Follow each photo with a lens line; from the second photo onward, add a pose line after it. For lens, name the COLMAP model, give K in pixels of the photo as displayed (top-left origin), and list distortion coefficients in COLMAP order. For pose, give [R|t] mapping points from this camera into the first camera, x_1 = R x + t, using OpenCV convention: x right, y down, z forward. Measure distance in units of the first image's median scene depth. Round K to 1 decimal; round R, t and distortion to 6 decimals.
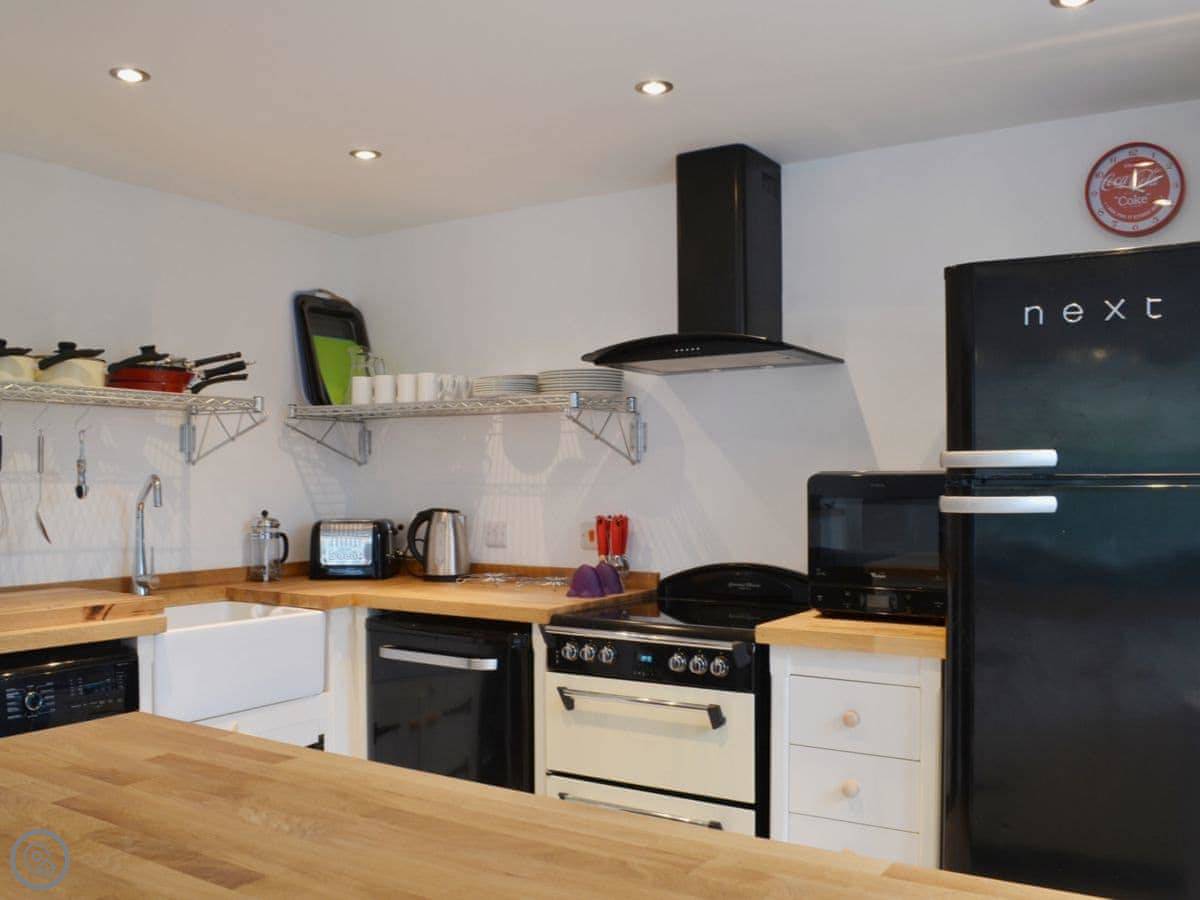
lens RADIAL K [[1059.8, 0, 600.0], [0, 1059.8, 450.0], [0, 0, 1]] dist [-0.098907, 0.043500]
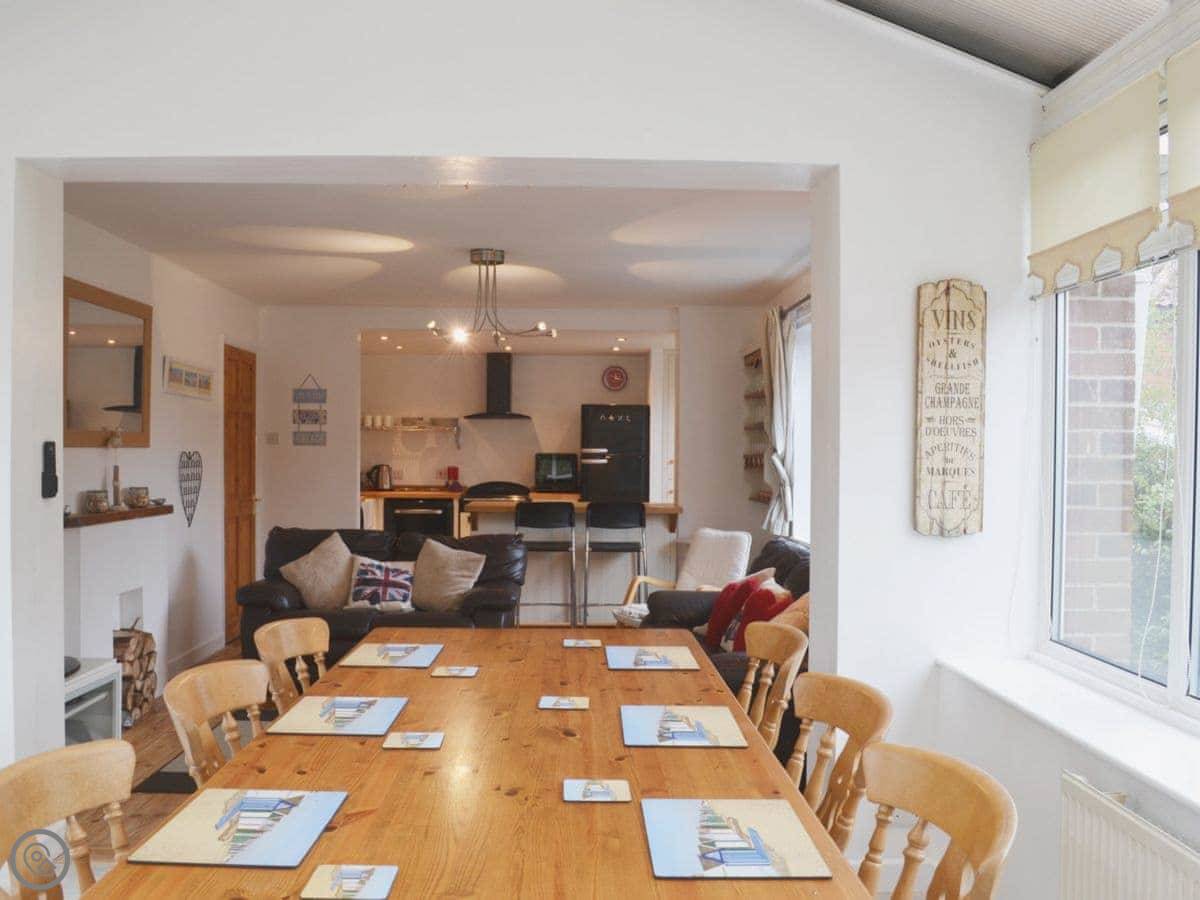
lens RADIAL K [[1037.7, 0, 540.7], [0, 1037.7, 449.3], [0, 0, 1]] dist [-0.075608, -0.013581]
pose [[0.856708, 0.011331, 0.515678, -1.390446], [-0.022586, 0.999624, 0.015558, -0.041605], [-0.515308, -0.024976, 0.856641, -1.760265]]
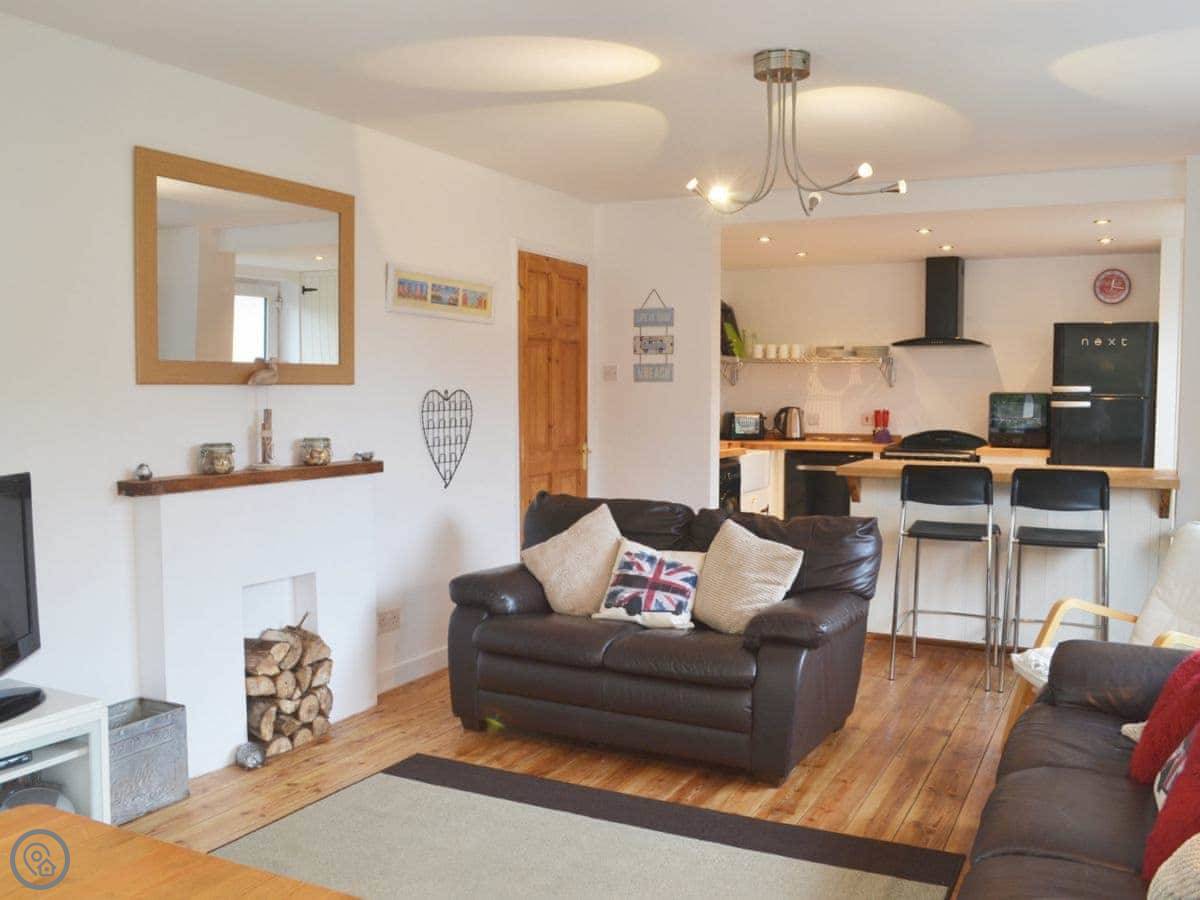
lens RADIAL K [[1059.8, 0, 600.0], [0, 1059.8, 450.0], [0, 0, 1]] dist [-0.098907, 0.043500]
pose [[0.995639, 0.002045, 0.093270, -0.870708], [-0.009511, 0.996775, 0.079682, -0.029491], [-0.092806, -0.080222, 0.992447, -1.298314]]
